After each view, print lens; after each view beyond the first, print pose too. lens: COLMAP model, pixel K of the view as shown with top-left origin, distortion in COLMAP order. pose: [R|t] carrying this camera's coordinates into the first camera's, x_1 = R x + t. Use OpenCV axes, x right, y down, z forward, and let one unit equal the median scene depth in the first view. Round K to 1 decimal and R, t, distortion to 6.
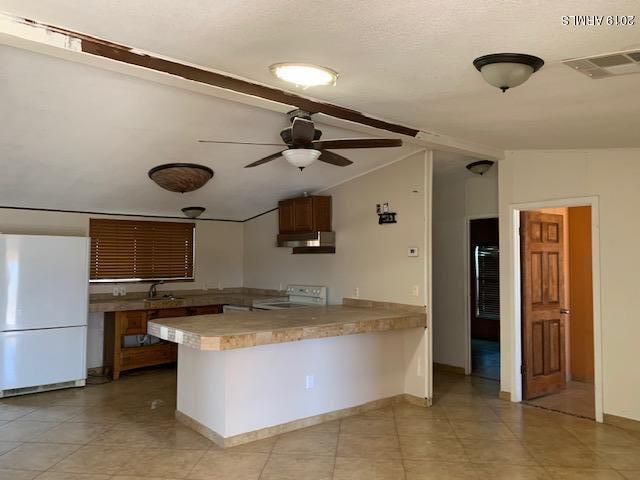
lens RADIAL K [[483.5, 0, 320.0], [0, 483.5, 240.0], [0, 0, 1]] dist [0.002469, -0.010557]
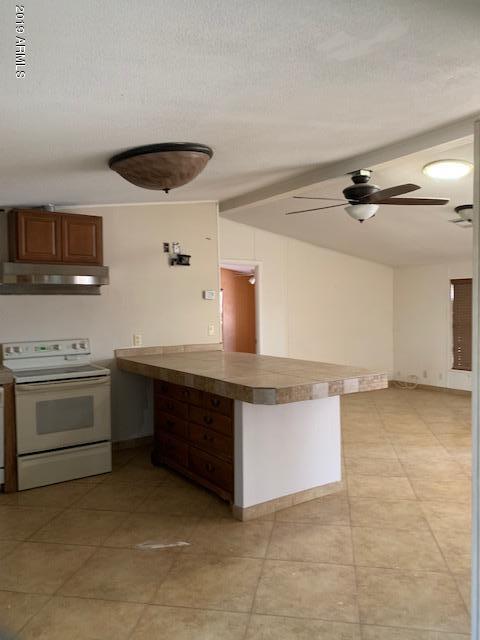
lens RADIAL K [[483.5, 0, 239.4], [0, 483.5, 342.5], [0, 0, 1]] dist [0.002469, -0.010557]
pose [[0.087756, -0.074975, 0.993317, -0.979645], [-0.033775, 0.996366, 0.078189, 0.047808], [-0.995569, -0.040411, 0.084905, 0.942469]]
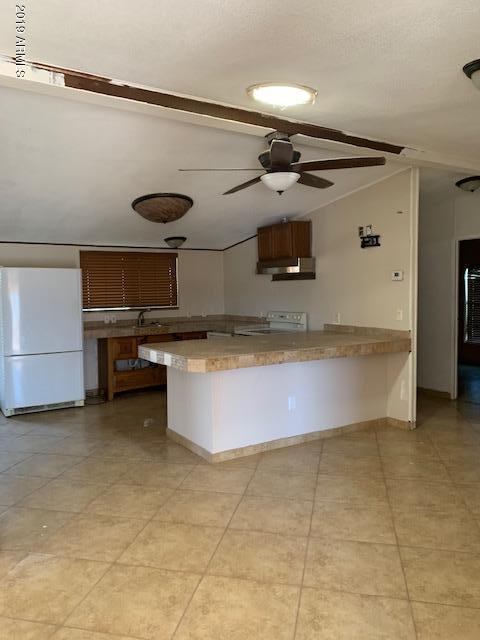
lens RADIAL K [[482.8, 0, 238.7], [0, 482.8, 313.5], [0, 0, 1]] dist [0.048777, -0.089035]
pose [[0.991836, -0.012924, -0.126863, -0.000125], [0.024600, 0.995556, 0.090906, 0.004923], [0.125124, -0.093285, 0.987746, -0.015250]]
